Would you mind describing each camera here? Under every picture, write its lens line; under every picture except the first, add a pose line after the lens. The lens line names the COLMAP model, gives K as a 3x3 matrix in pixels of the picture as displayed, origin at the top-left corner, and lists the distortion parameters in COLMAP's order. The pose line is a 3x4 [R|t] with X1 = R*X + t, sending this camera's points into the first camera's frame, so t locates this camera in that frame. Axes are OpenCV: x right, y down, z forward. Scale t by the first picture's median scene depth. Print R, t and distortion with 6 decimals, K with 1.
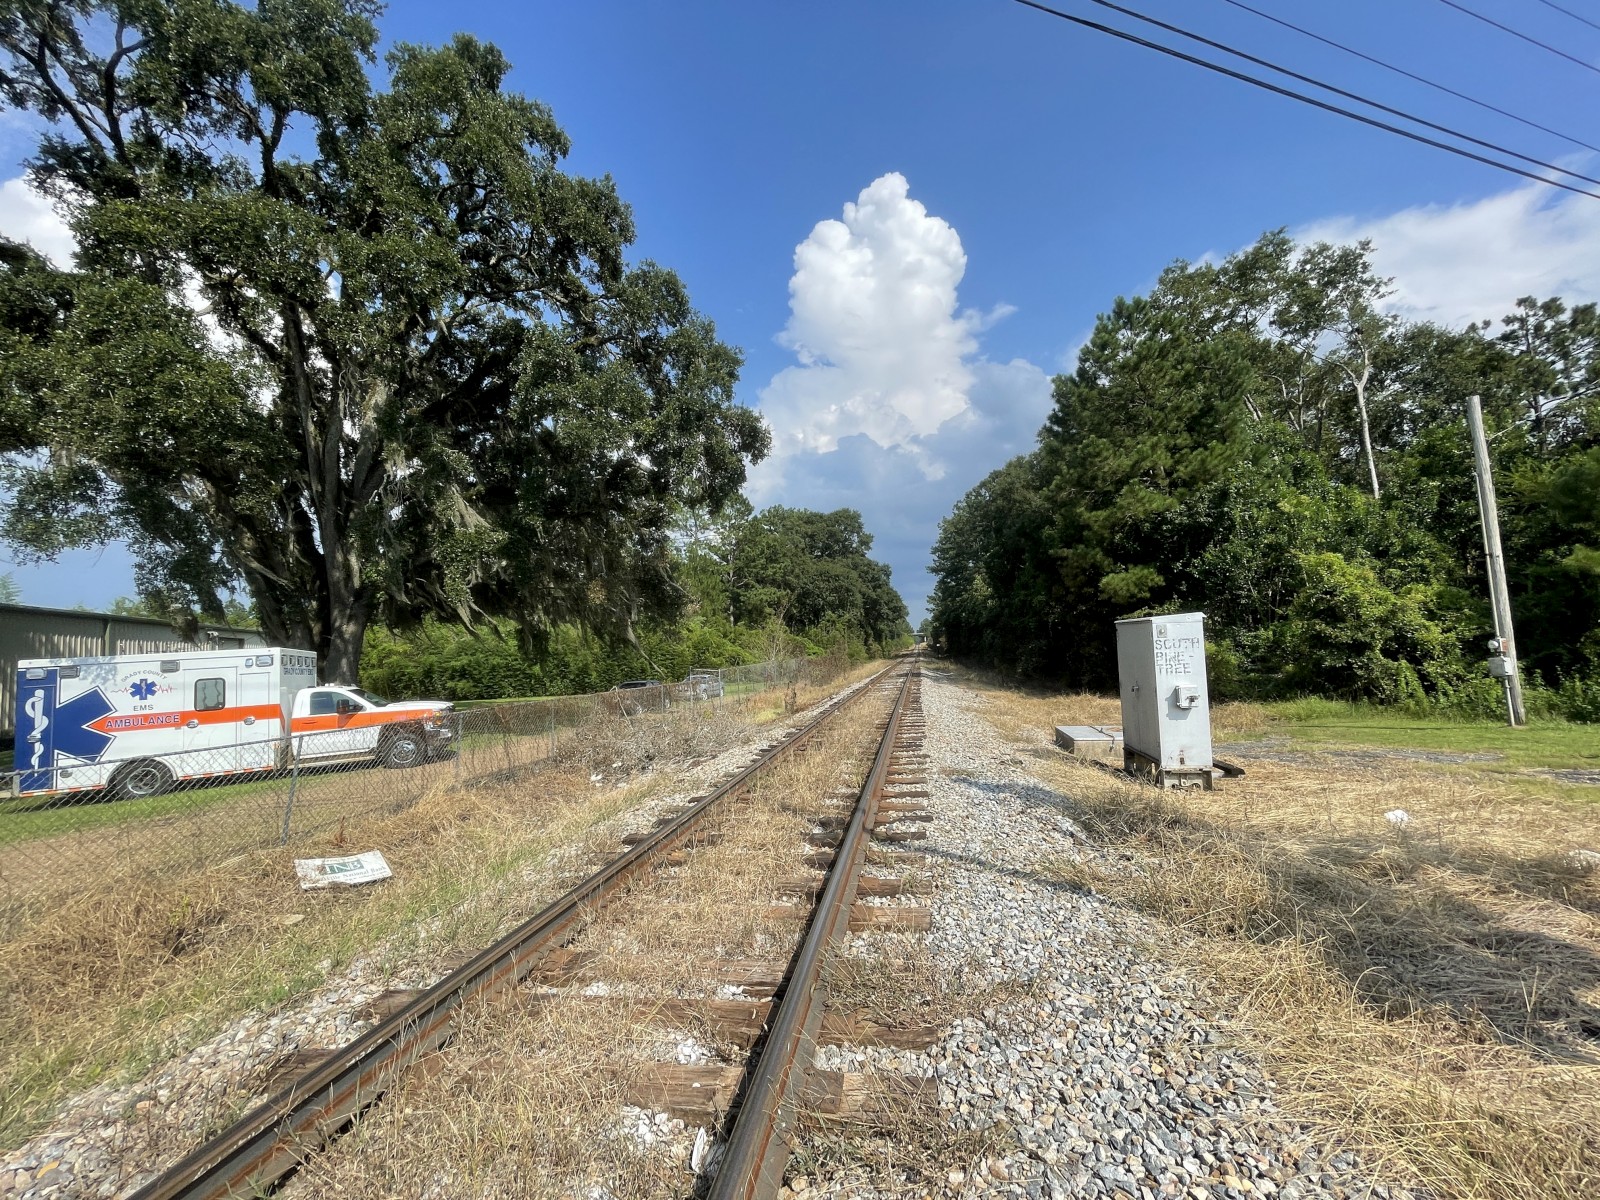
lens RADIAL K [[641.6, 0, 809.8], [0, 641.6, 597.8], [0, 0, 1]] dist [-0.006059, -0.000369]
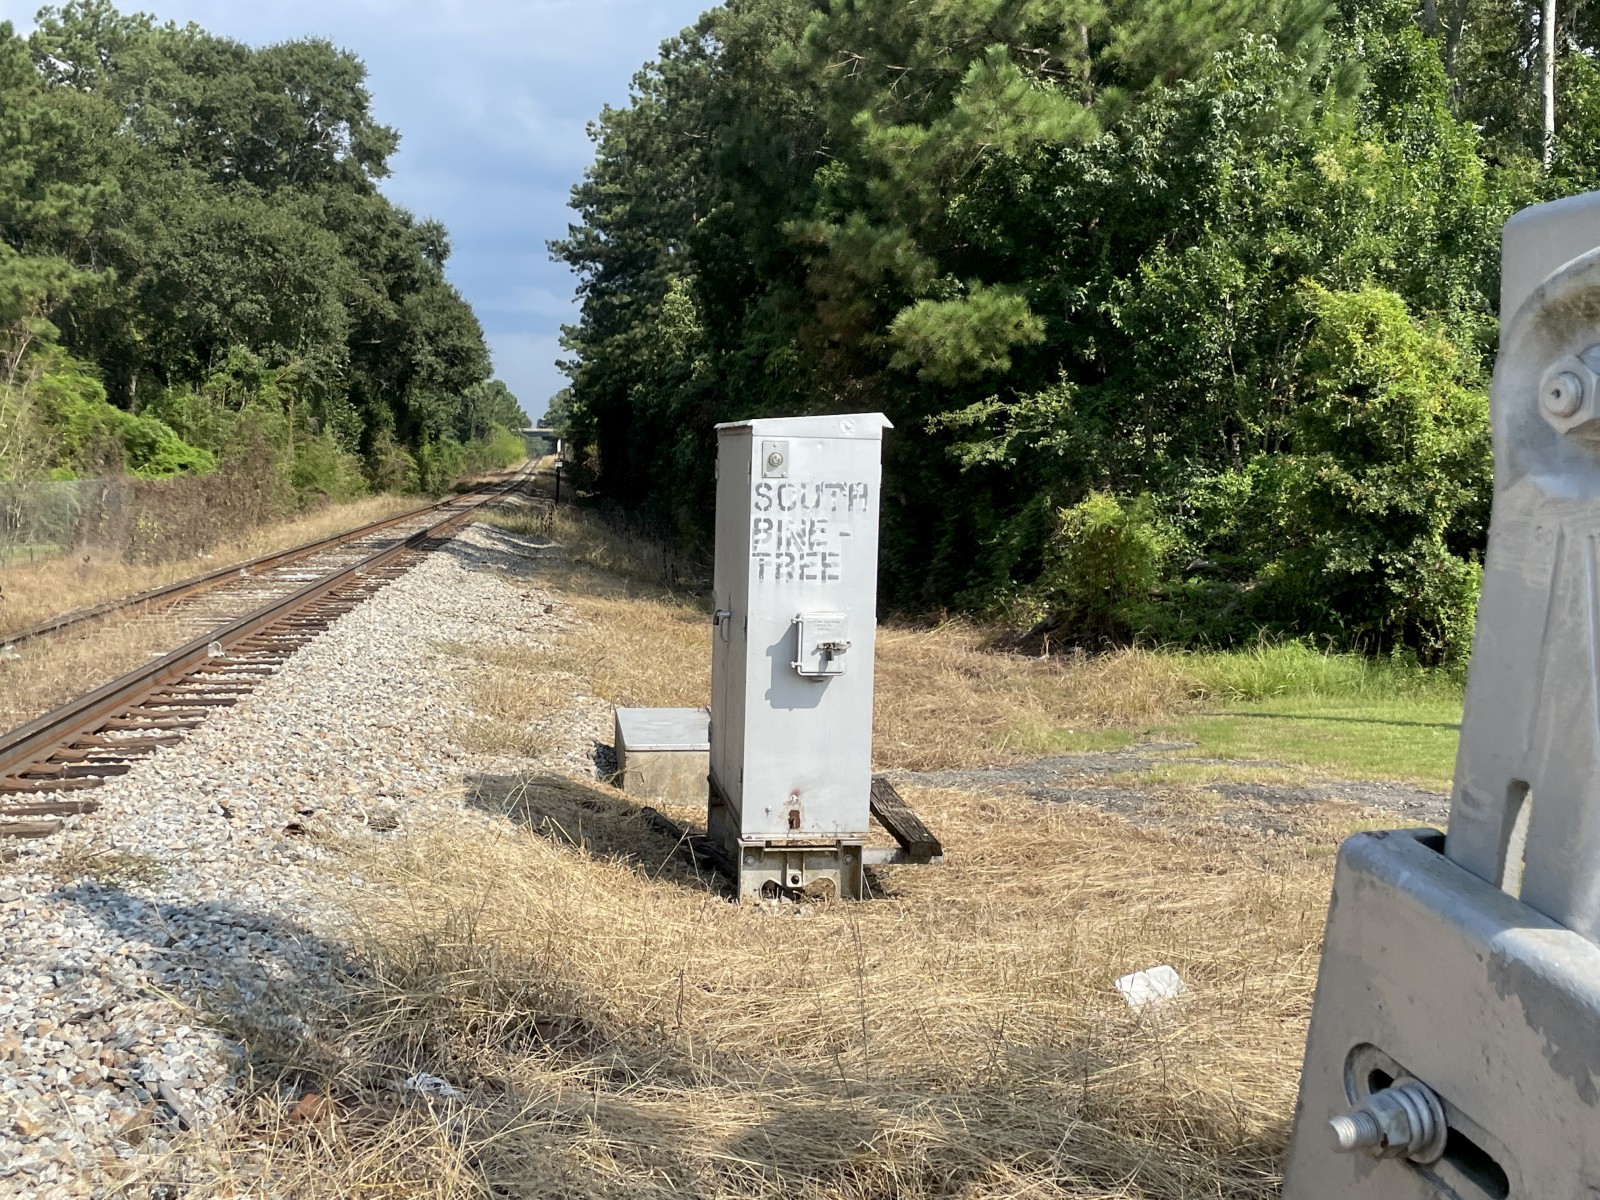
lens RADIAL K [[1759.7, 0, 829.4], [0, 1759.7, 581.3], [0, 0, 1]] dist [0.059027, 0.000000]
pose [[0.944646, 0.035436, 0.326172, 0.089185], [-0.081220, 0.988464, 0.127836, -0.002515], [-0.317879, -0.147251, 0.936627, 0.025935]]
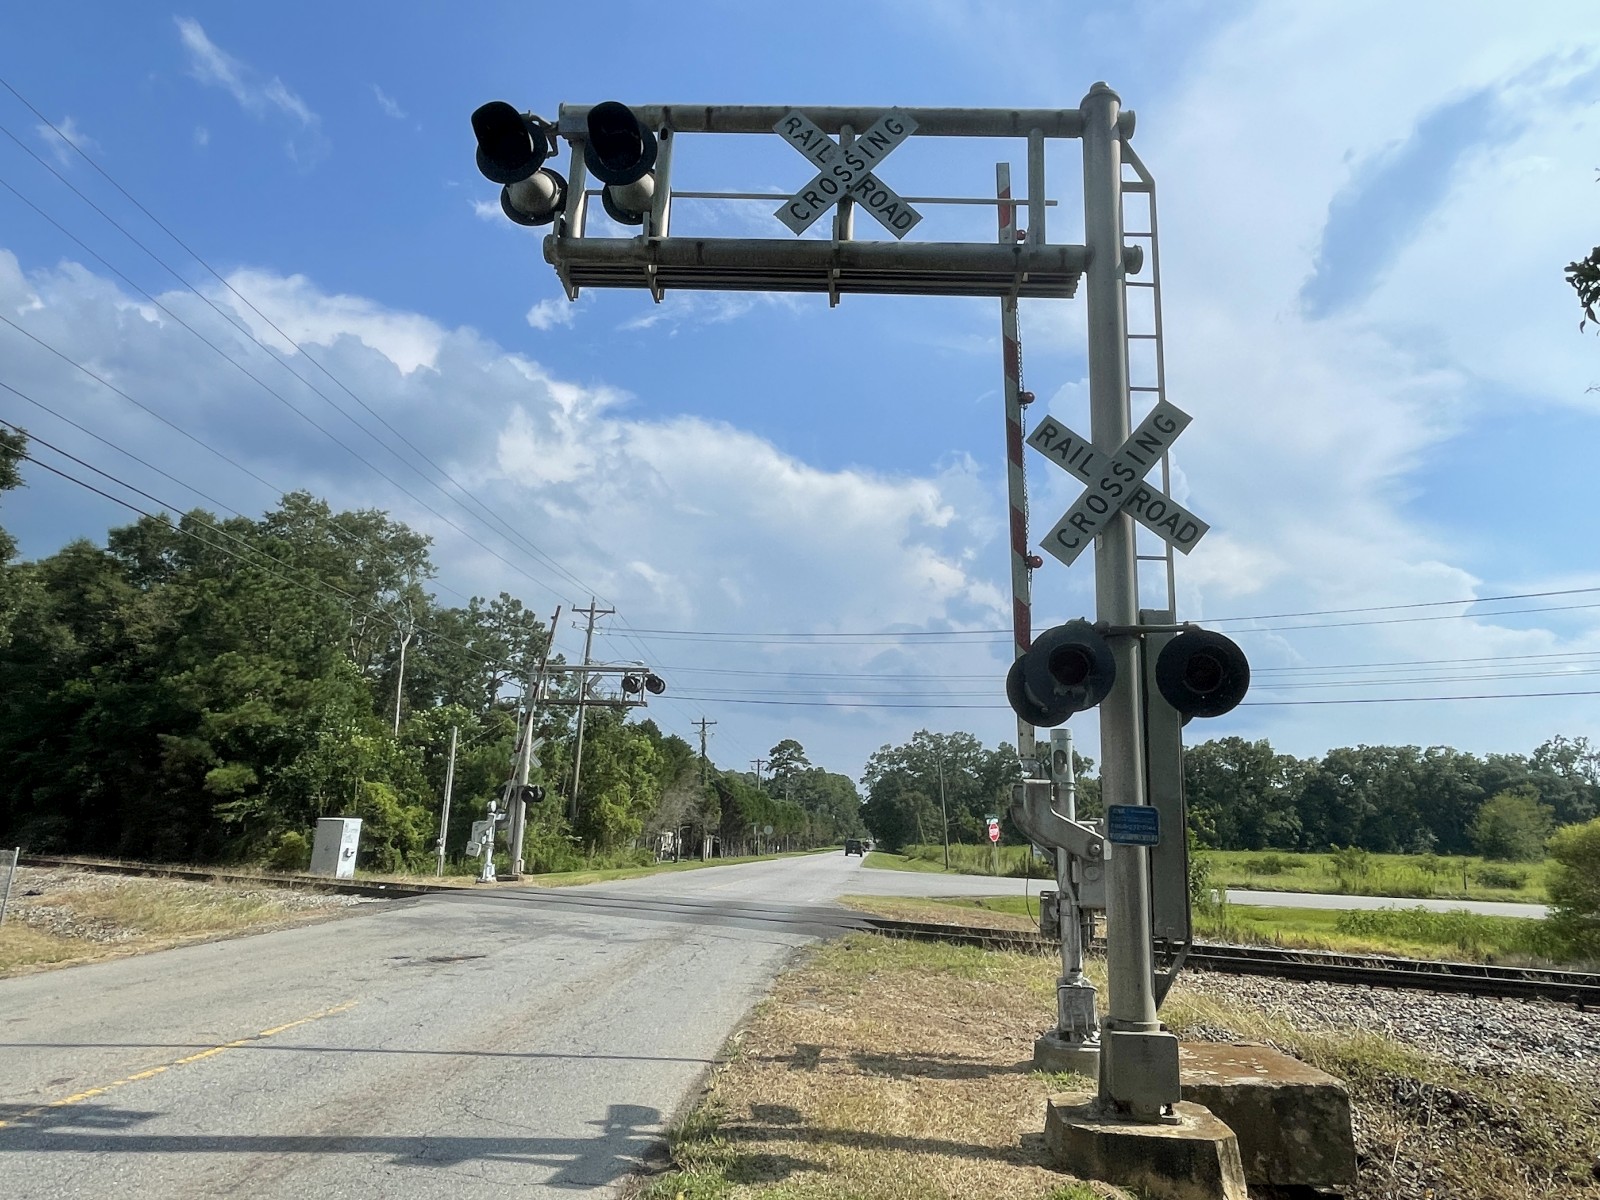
lens RADIAL K [[999.6, 0, 789.2], [0, 999.6, 593.5], [0, 0, 1]] dist [-0.003145, 0.003988]
pose [[0.401084, 0.274723, 0.873876, -0.834309], [-0.123187, 0.961481, -0.245724, -0.024513], [-0.907721, -0.009094, 0.419477, -0.753161]]
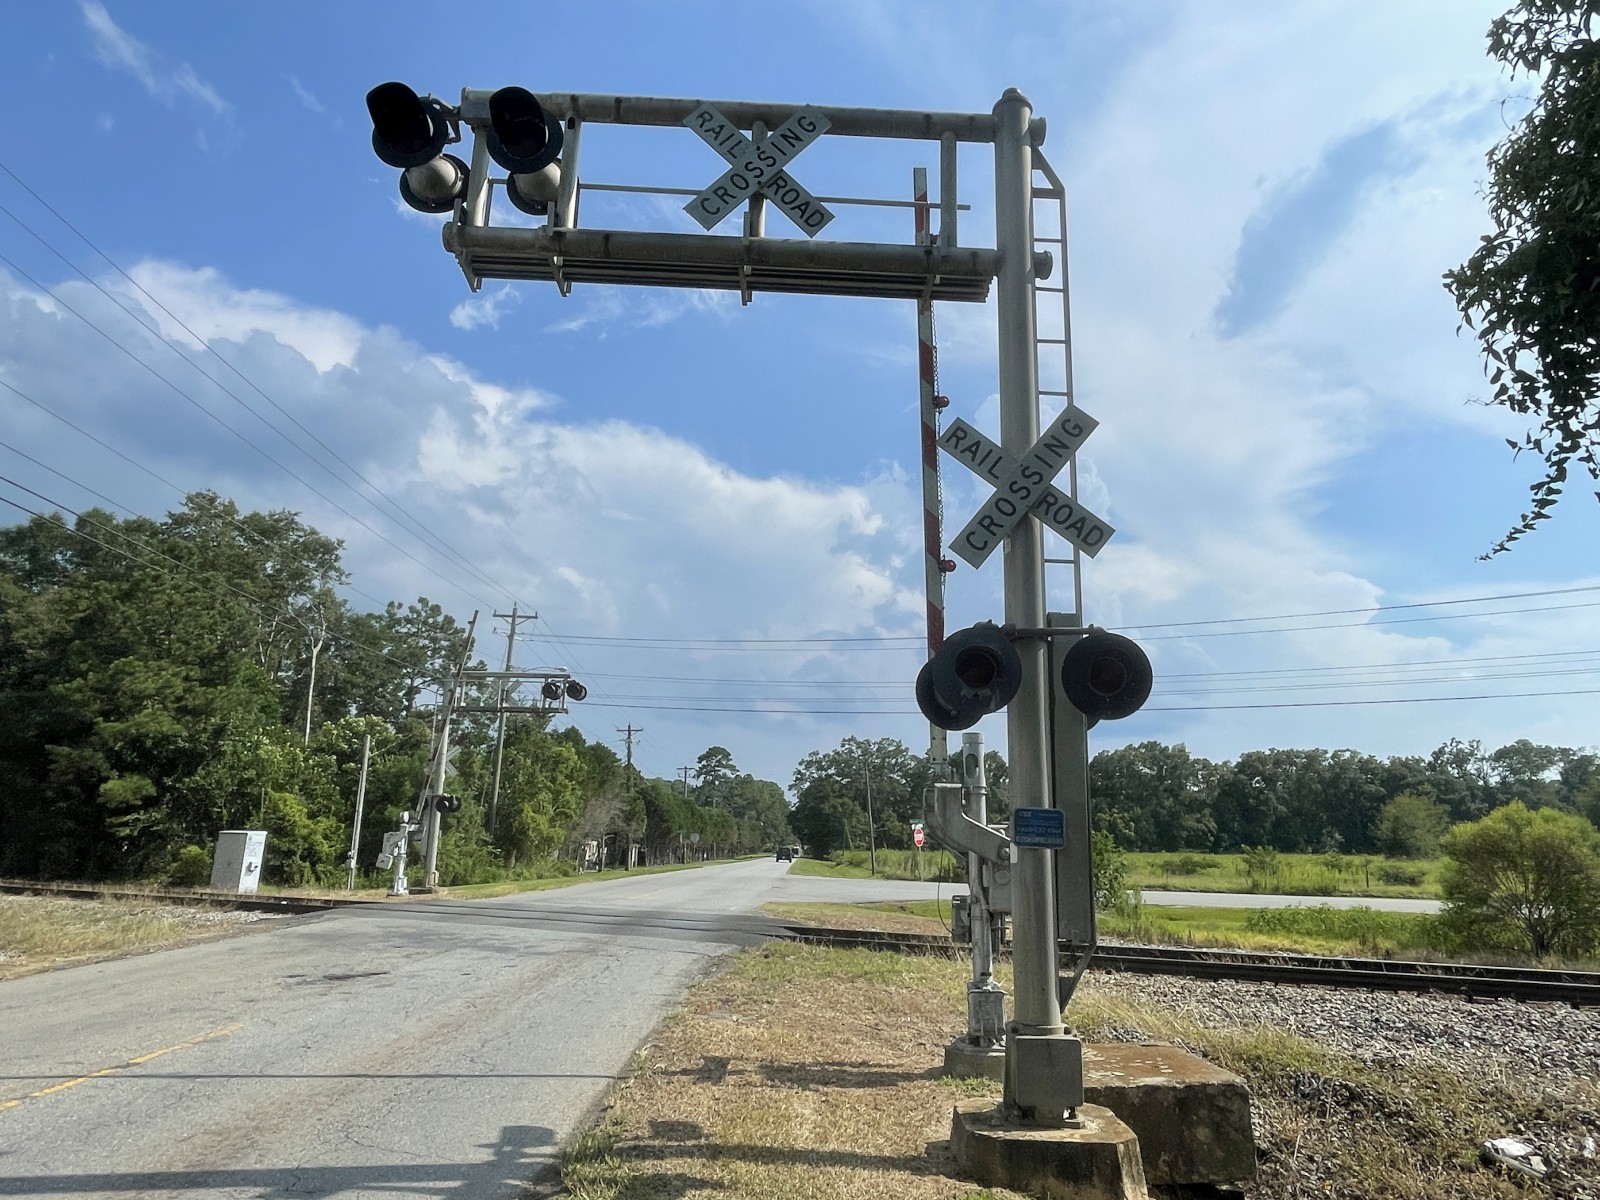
lens RADIAL K [[999.6, 0, 788.2], [0, 999.6, 594.1], [0, 0, 1]] dist [-0.003145, 0.003988]
pose [[0.339311, 0.281814, 0.897468, -0.818934], [-0.109941, 0.959411, -0.259698, -0.026059], [-0.934227, -0.010550, 0.356522, -0.761009]]
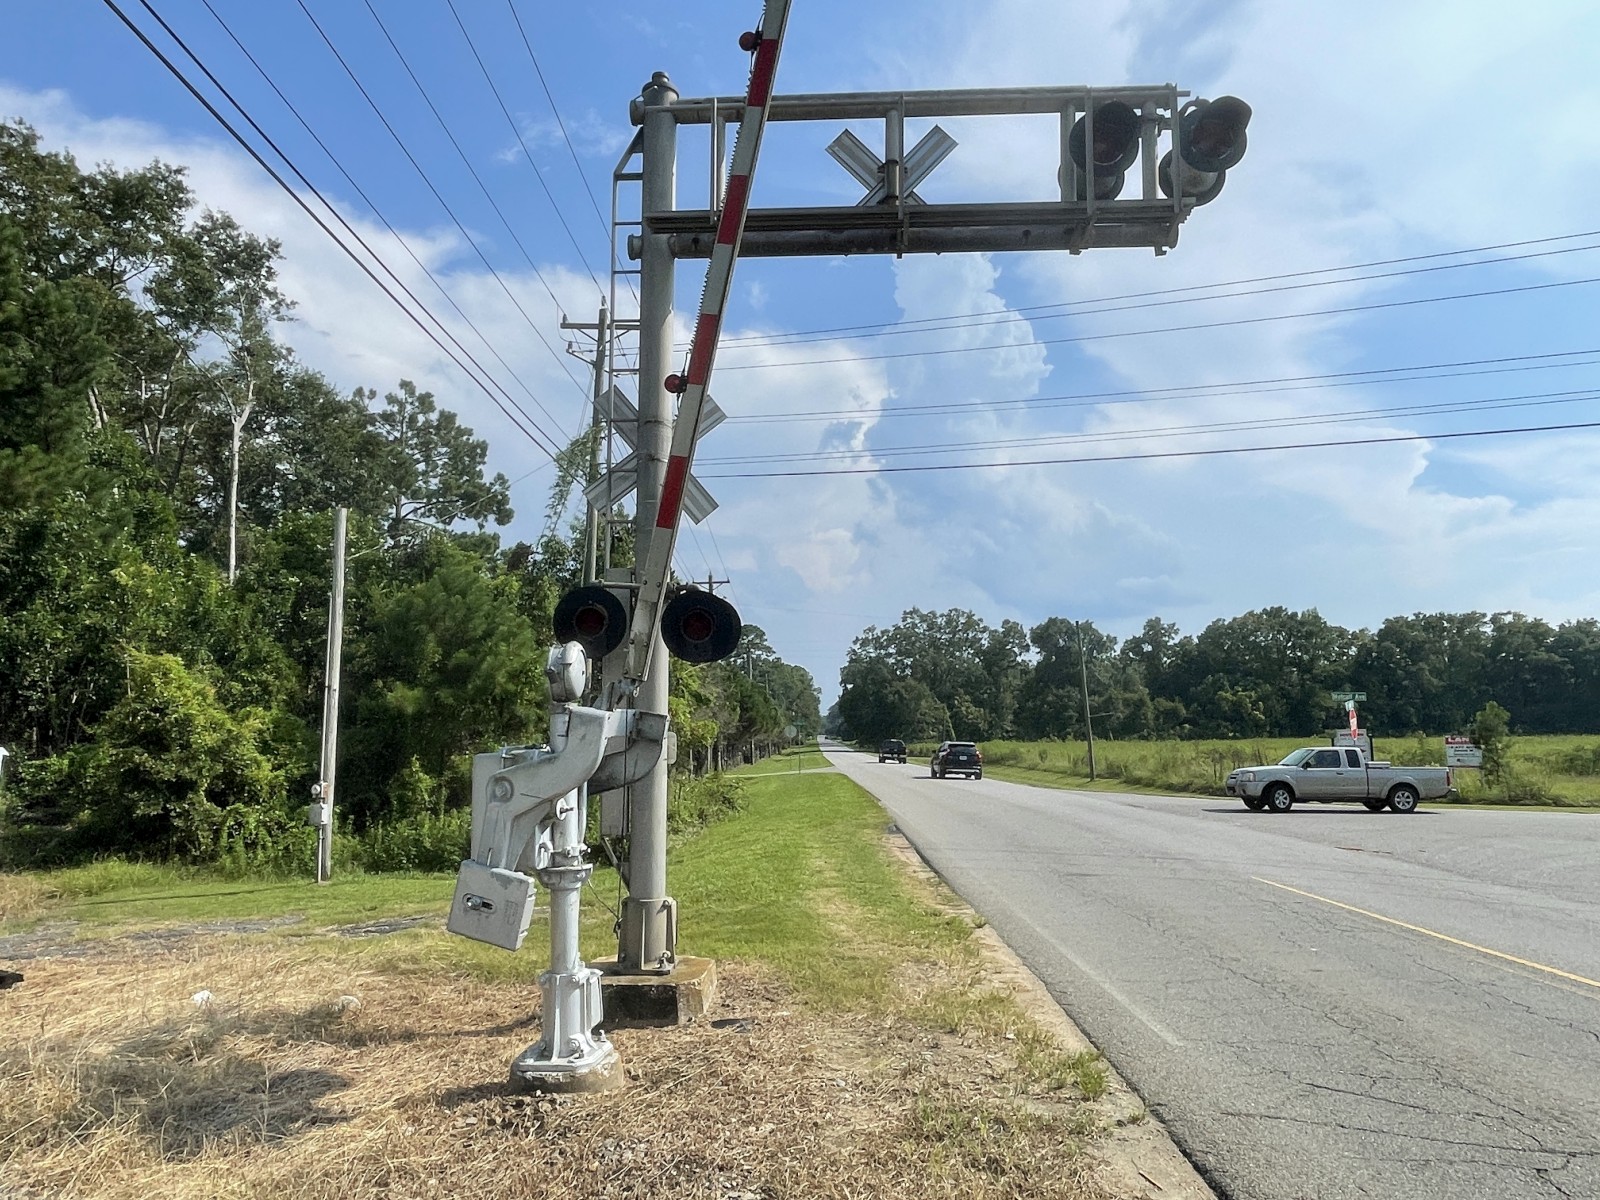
lens RADIAL K [[1097.9, 0, 783.7], [0, 1097.9, 597.7], [0, 0, 1]] dist [-0.023846, 0.024518]
pose [[0.348299, 0.165135, 0.922723, -0.066693], [-0.091243, 0.985659, -0.141957, -0.015053], [-0.932932, -0.034748, 0.358371, -0.064552]]
